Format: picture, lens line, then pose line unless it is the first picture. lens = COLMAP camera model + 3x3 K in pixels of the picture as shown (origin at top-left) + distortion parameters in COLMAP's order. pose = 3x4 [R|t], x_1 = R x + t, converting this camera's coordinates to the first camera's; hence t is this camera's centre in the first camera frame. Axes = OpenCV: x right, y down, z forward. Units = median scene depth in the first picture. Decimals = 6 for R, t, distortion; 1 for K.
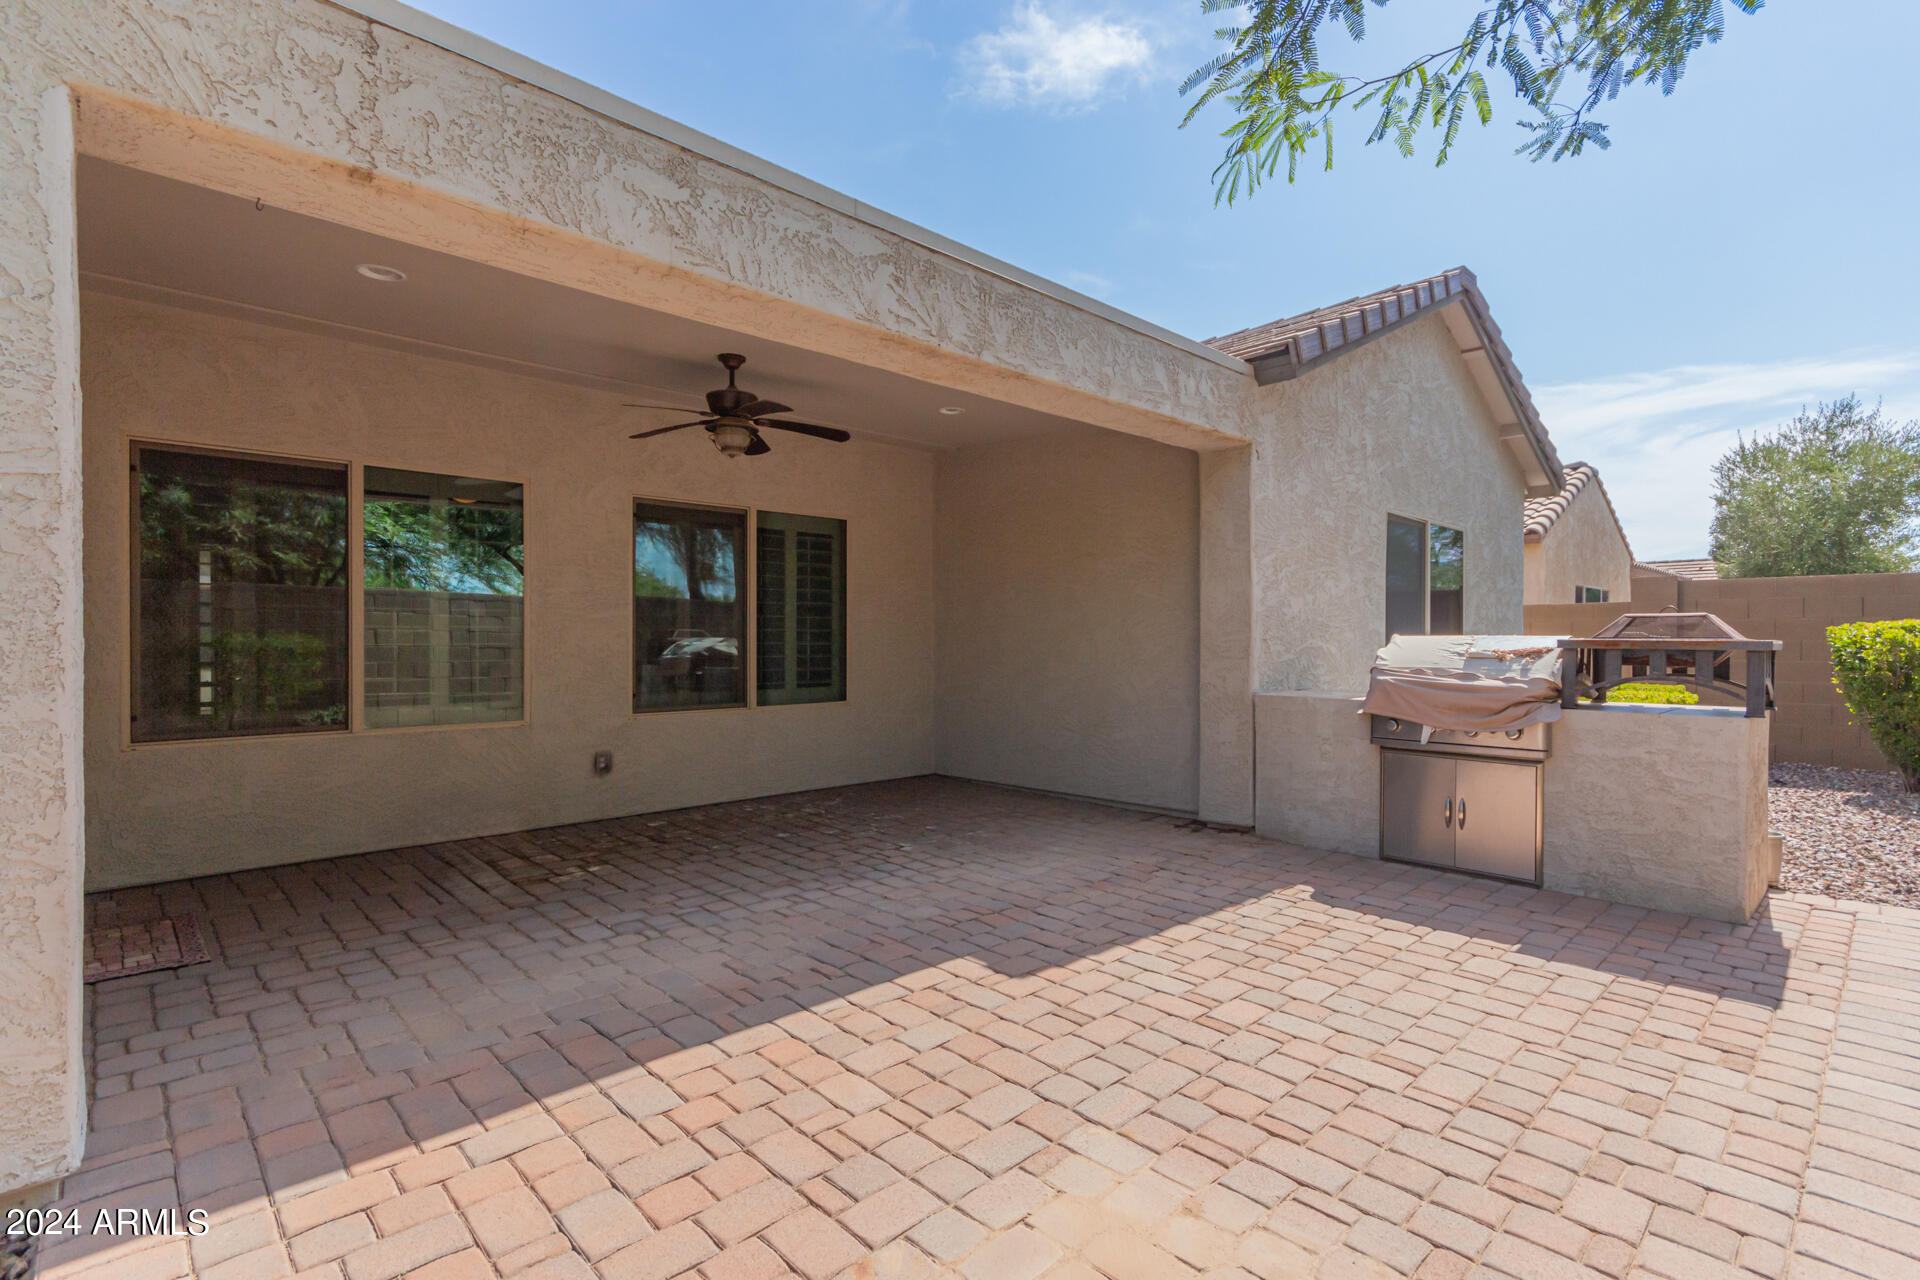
lens RADIAL K [[895.2, 0, 954.9], [0, 895.2, 640.2], [0, 0, 1]] dist [0.003200, 0.000959]
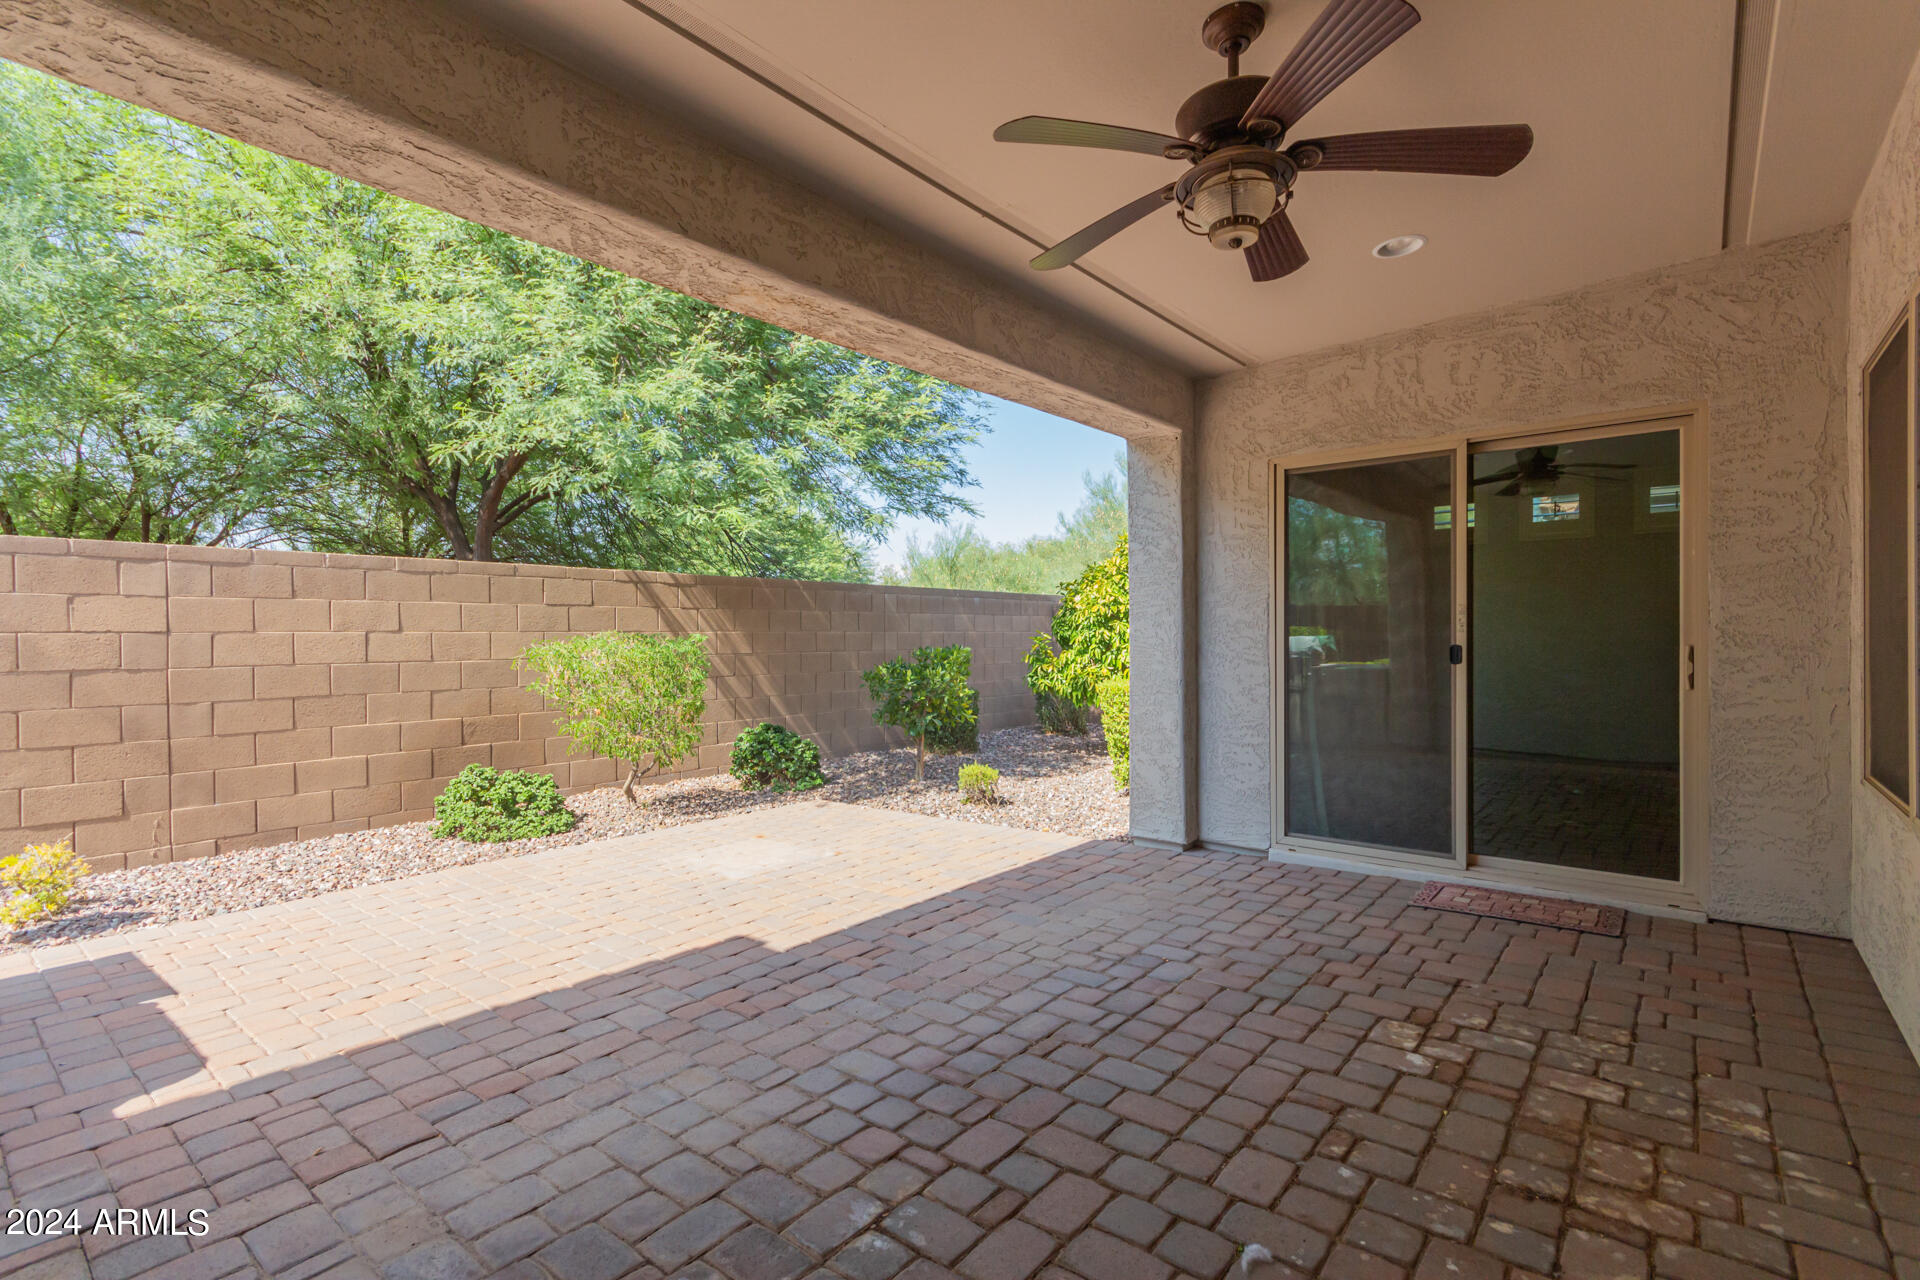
lens RADIAL K [[895.2, 0, 954.9], [0, 895.2, 640.2], [0, 0, 1]] dist [0.003200, 0.000959]
pose [[-0.993206, 0.012253, -0.115720, -0.066077], [0.011542, 0.999910, 0.006812, -0.014996], [0.115793, 0.005430, -0.993259, 1.804284]]
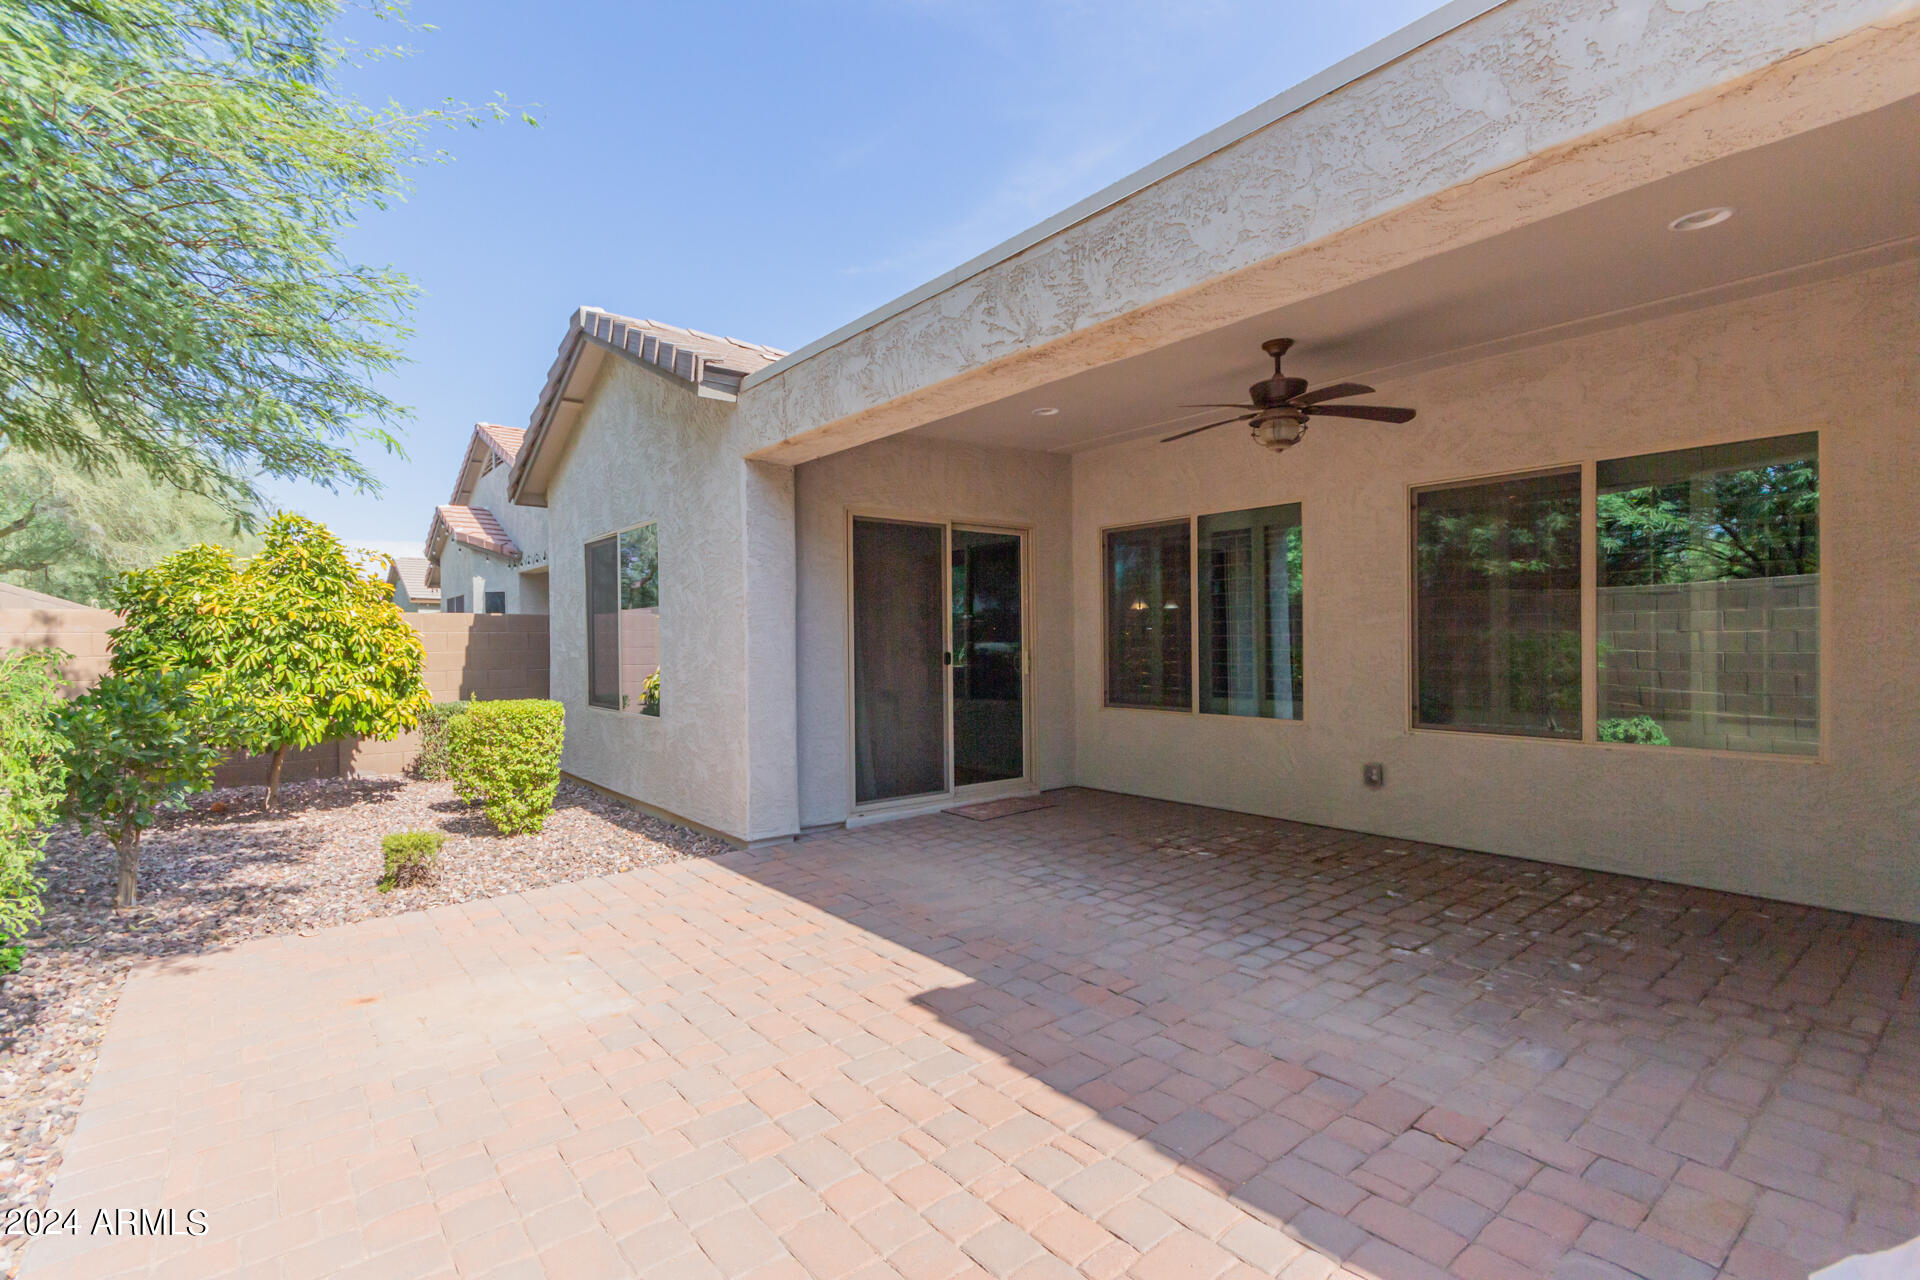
lens RADIAL K [[895.2, 0, 954.9], [0, 895.2, 640.2], [0, 0, 1]] dist [0.003200, 0.000959]
pose [[-0.083322, 0.002115, -0.996520, 0.875762], [0.011918, 0.999928, 0.001125, -0.019199], [0.996451, -0.011782, -0.083342, 0.934286]]
